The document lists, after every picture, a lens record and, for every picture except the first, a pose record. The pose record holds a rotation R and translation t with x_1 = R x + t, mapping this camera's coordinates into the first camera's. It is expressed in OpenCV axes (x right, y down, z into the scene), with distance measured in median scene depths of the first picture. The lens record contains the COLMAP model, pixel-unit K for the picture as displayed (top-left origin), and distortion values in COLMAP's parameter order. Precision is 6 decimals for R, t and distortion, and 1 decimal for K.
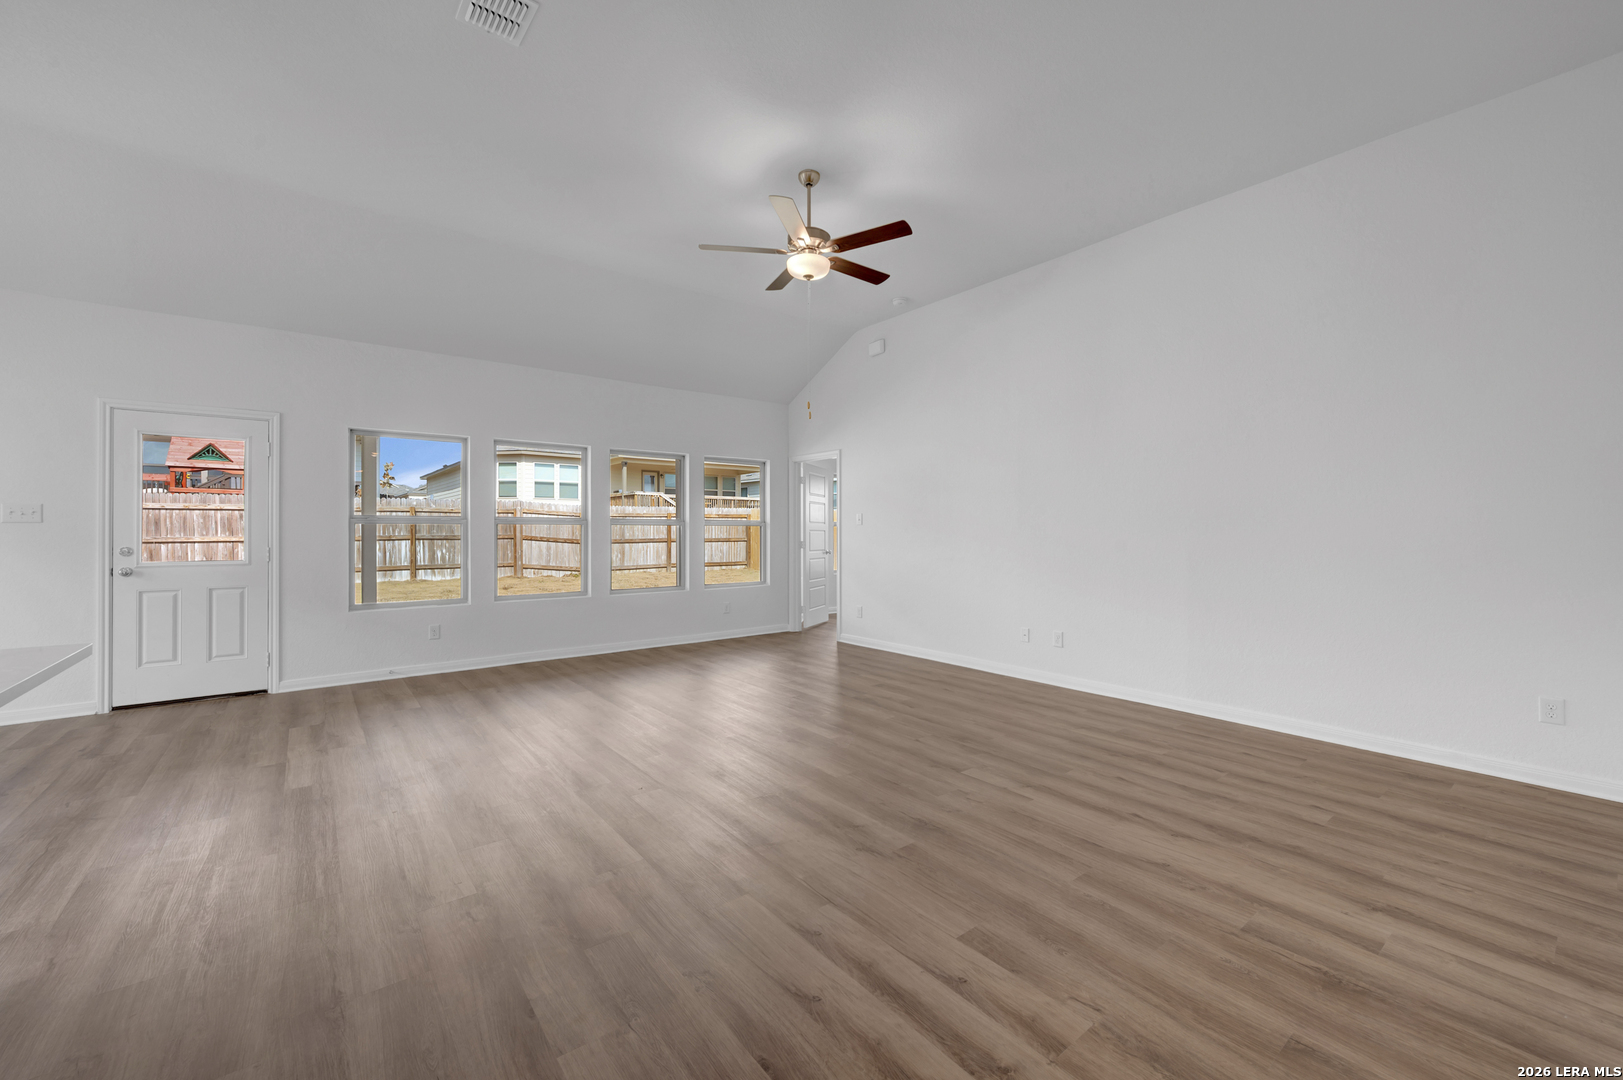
lens RADIAL K [[643.1, 0, 807.9], [0, 643.1, 529.6], [0, 0, 1]] dist [-0.001251, 0.000536]
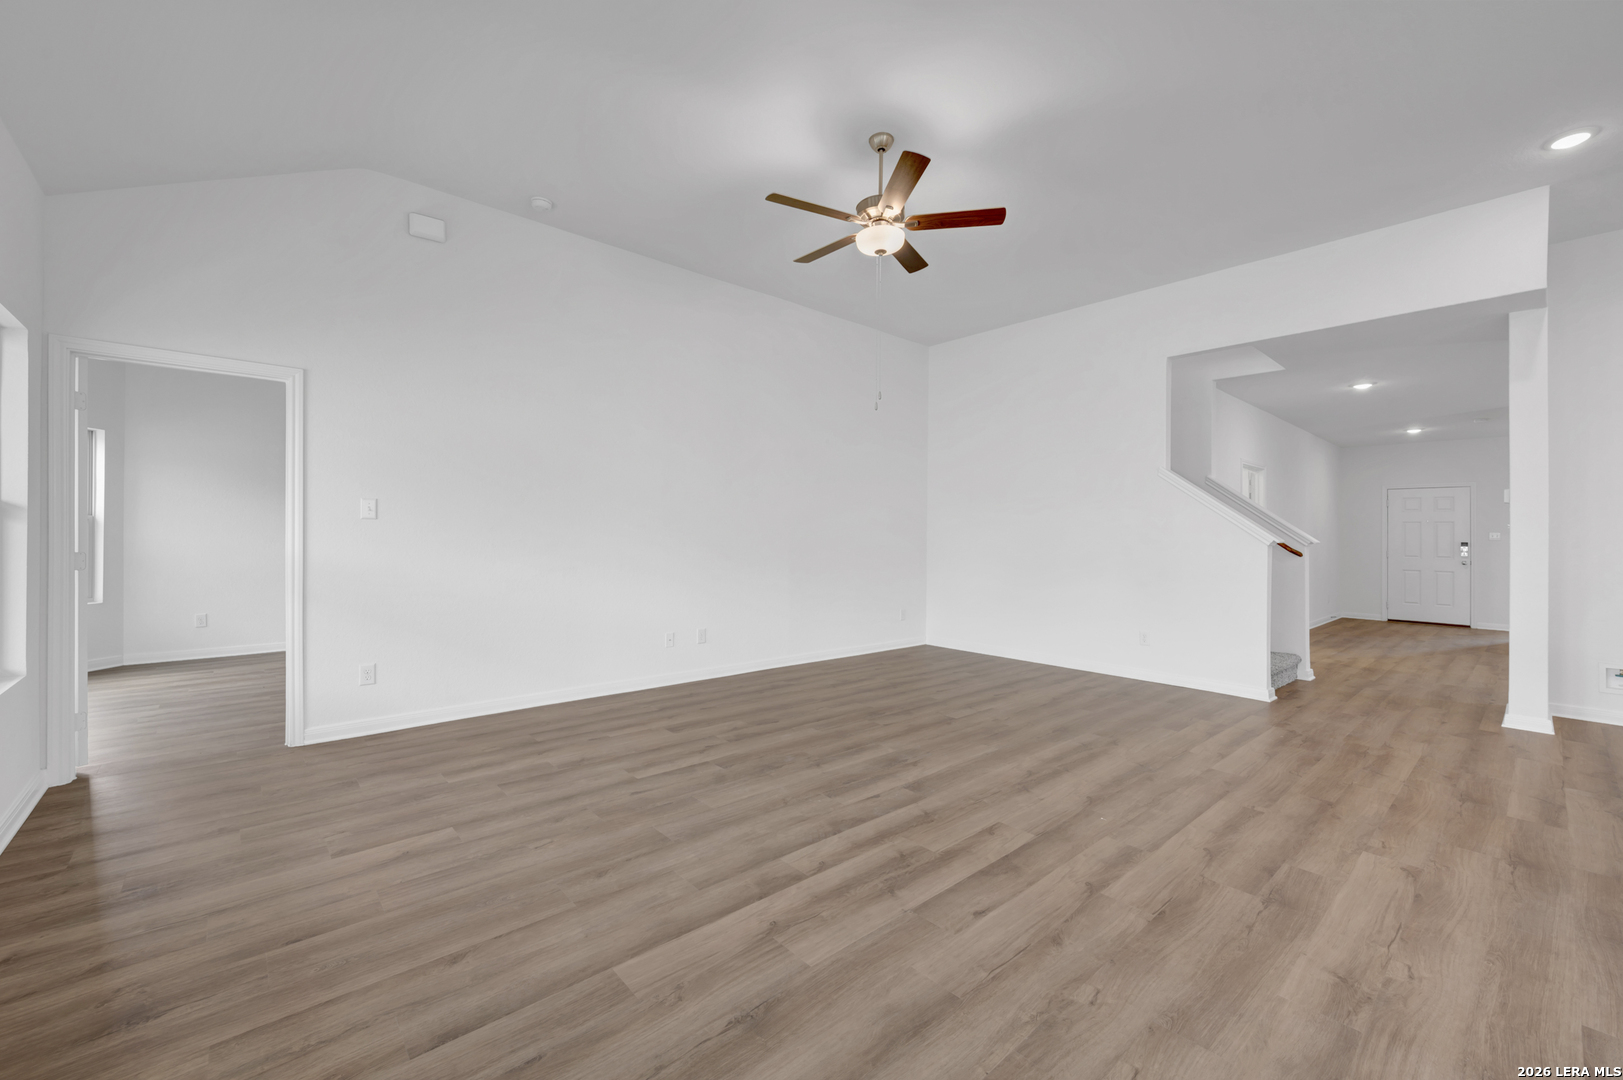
lens RADIAL K [[643.1, 0, 806.1], [0, 643.1, 533.1], [0, 0, 1]] dist [-0.001251, 0.000536]
pose [[-0.052396, 0.005991, 0.998608, -0.507017], [-0.014018, 0.999879, -0.006735, 0.002301], [-0.998528, -0.014351, -0.052306, 0.647801]]
